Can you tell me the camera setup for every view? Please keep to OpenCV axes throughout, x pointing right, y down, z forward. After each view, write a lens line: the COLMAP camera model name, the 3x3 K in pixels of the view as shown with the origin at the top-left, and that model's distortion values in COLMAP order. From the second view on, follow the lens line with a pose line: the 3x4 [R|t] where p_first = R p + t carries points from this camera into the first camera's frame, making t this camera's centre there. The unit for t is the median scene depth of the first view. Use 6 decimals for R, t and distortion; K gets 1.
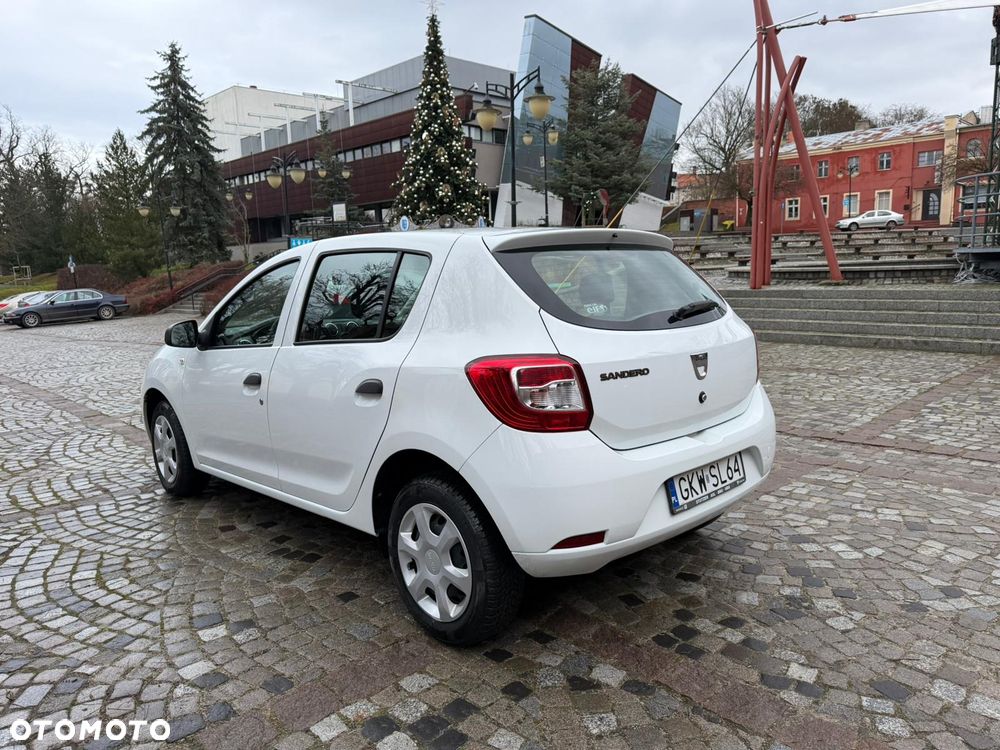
lens RADIAL K [[707.7, 0, 489.5], [0, 707.7, 367.2], [0, 0, 1]] dist [0.036305, -0.045037]
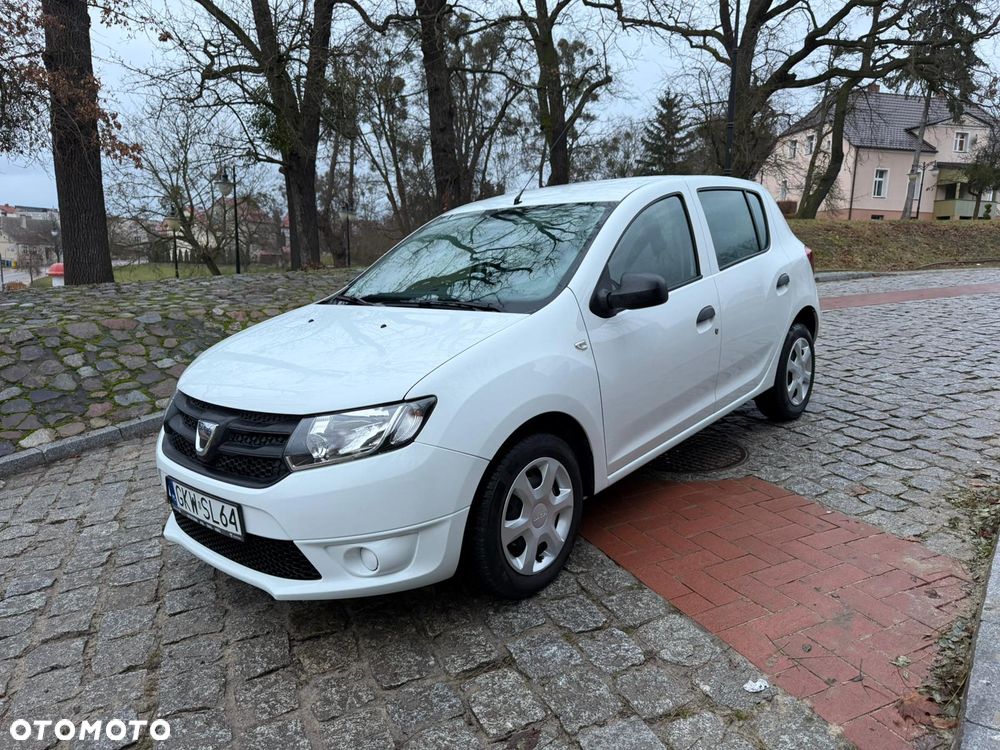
lens RADIAL K [[707.7, 0, 510.8], [0, 707.7, 375.6], [0, 0, 1]] dist [0.036305, -0.045037]
pose [[-0.091005, -0.175152, 0.980326, -1.638453], [0.195968, 0.962013, 0.190072, -0.178788], [-0.976378, 0.209410, -0.053224, 1.692037]]
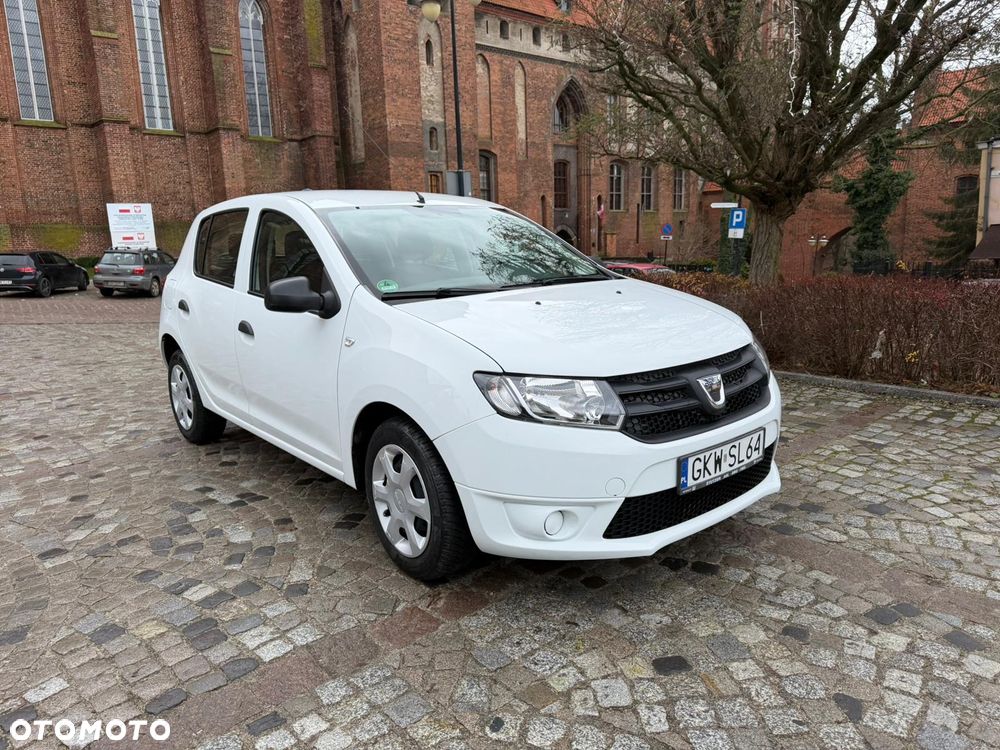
lens RADIAL K [[707.7, 0, 501.9], [0, 707.7, 371.4], [0, 0, 1]] dist [0.036305, -0.045037]
pose [[-0.996094, 0.058583, 0.066072, -0.512987], [0.076535, 0.945973, 0.315085, -0.342465], [-0.044044, 0.318911, -0.946761, 2.919295]]
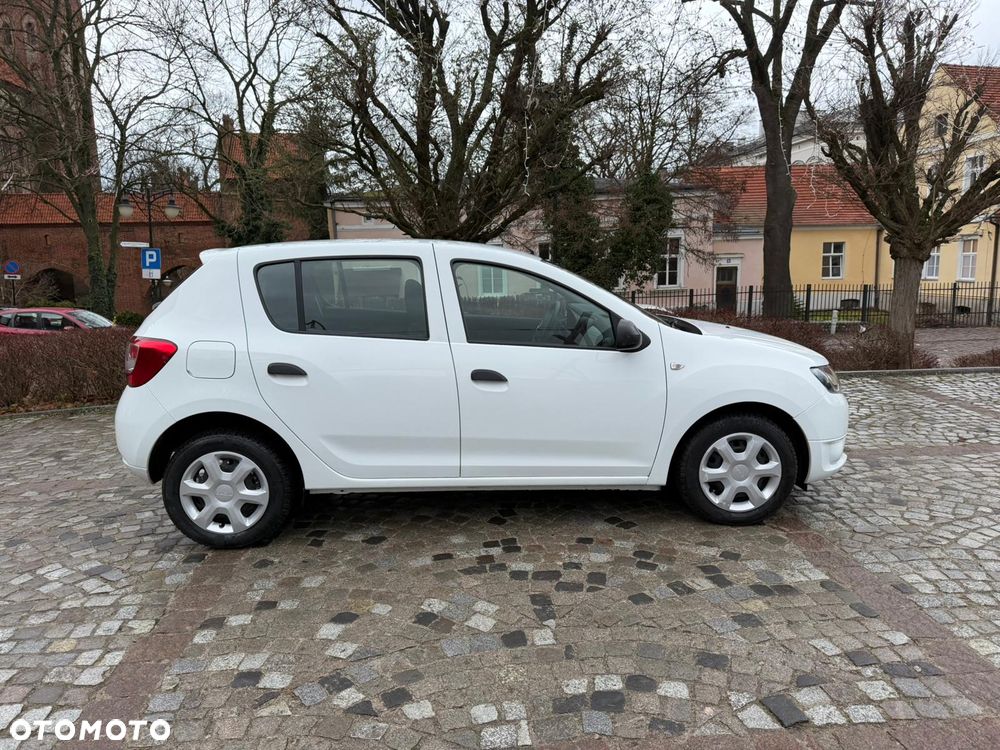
lens RADIAL K [[707.7, 0, 495.5], [0, 707.7, 377.8], [0, 0, 1]] dist [0.036305, -0.045037]
pose [[-0.633595, 0.175257, -0.753553, 1.001820], [-0.065170, 0.958453, 0.277706, -0.402380], [0.770915, 0.225062, -0.595850, 2.469712]]
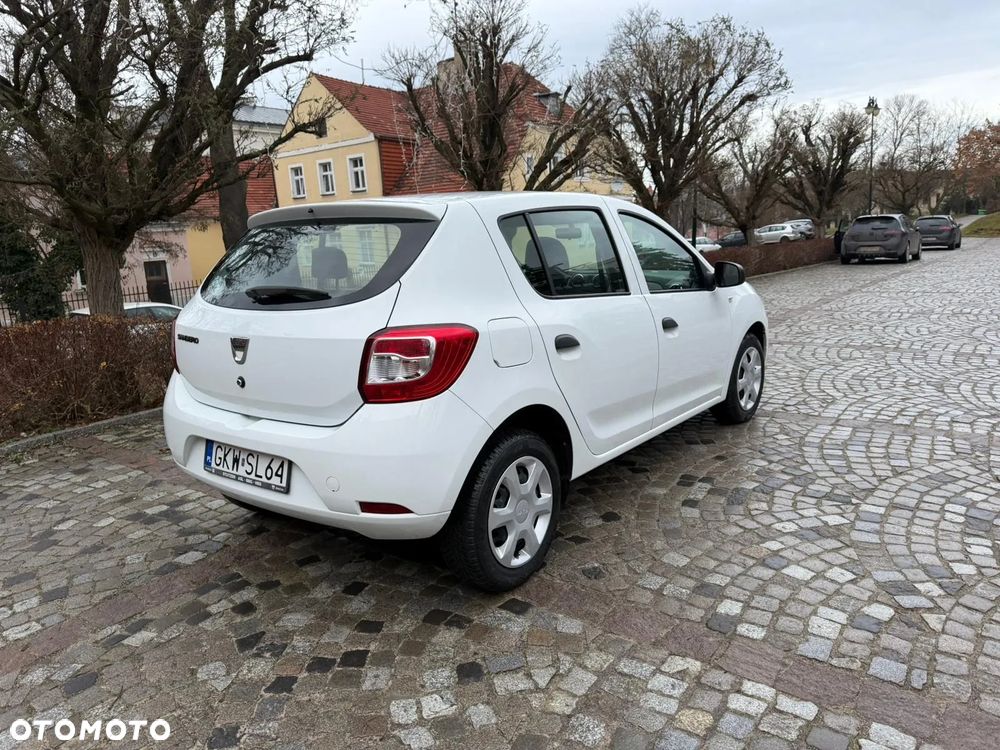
lens RADIAL K [[707.7, 0, 508.4], [0, 707.7, 373.8], [0, 0, 1]] dist [0.036305, -0.045037]
pose [[0.179276, 0.220802, -0.958700, 1.286509], [-0.090999, 0.974032, 0.207317, -0.204555], [0.979581, 0.050074, 0.194713, 1.140842]]
